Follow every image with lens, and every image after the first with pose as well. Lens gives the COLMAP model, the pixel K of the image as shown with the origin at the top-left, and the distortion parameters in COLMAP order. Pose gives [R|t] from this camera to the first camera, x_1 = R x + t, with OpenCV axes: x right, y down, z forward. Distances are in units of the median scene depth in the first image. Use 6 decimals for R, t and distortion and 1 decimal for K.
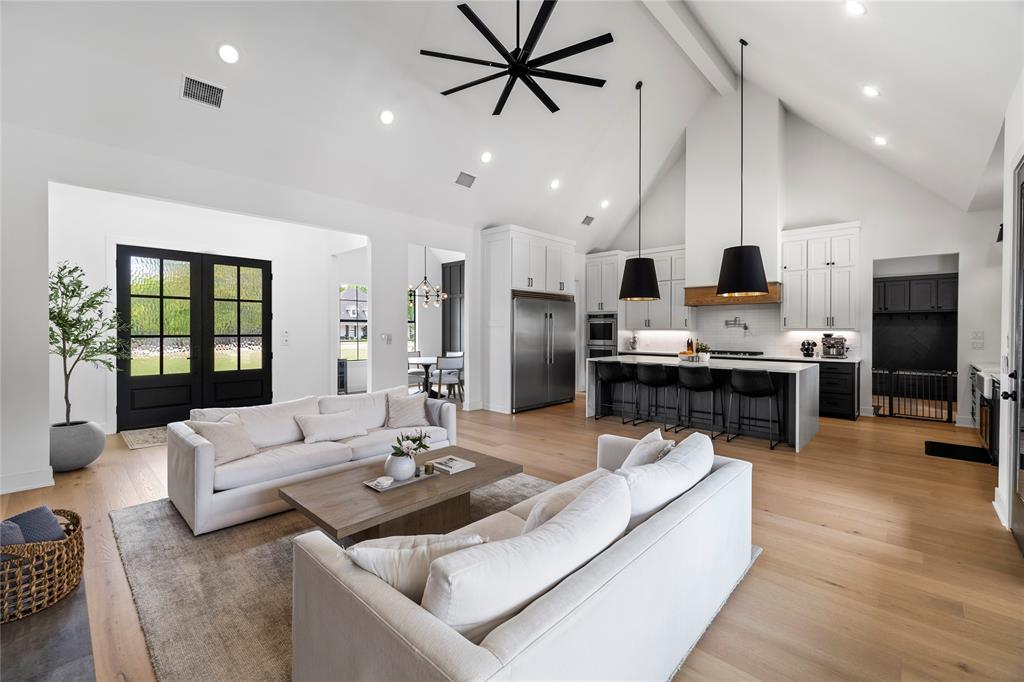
lens RADIAL K [[434.2, 0, 509.6], [0, 434.2, 334.5], [0, 0, 1]] dist [-0.000076, 0.000492]
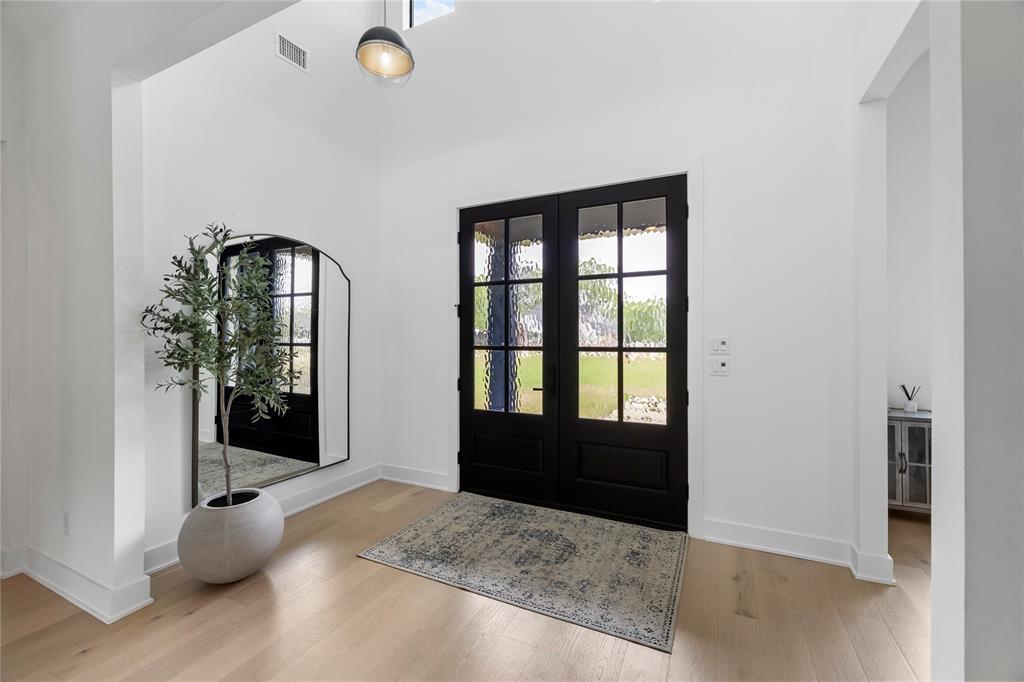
lens RADIAL K [[434.2, 0, 510.6], [0, 434.2, 341.1], [0, 0, 1]] dist [-0.000076, 0.000492]
pose [[0.295010, -0.006243, -0.955474, -0.200640], [-0.013383, 0.999854, -0.010665, 0.000347], [0.955401, 0.015934, 0.294883, 0.728840]]
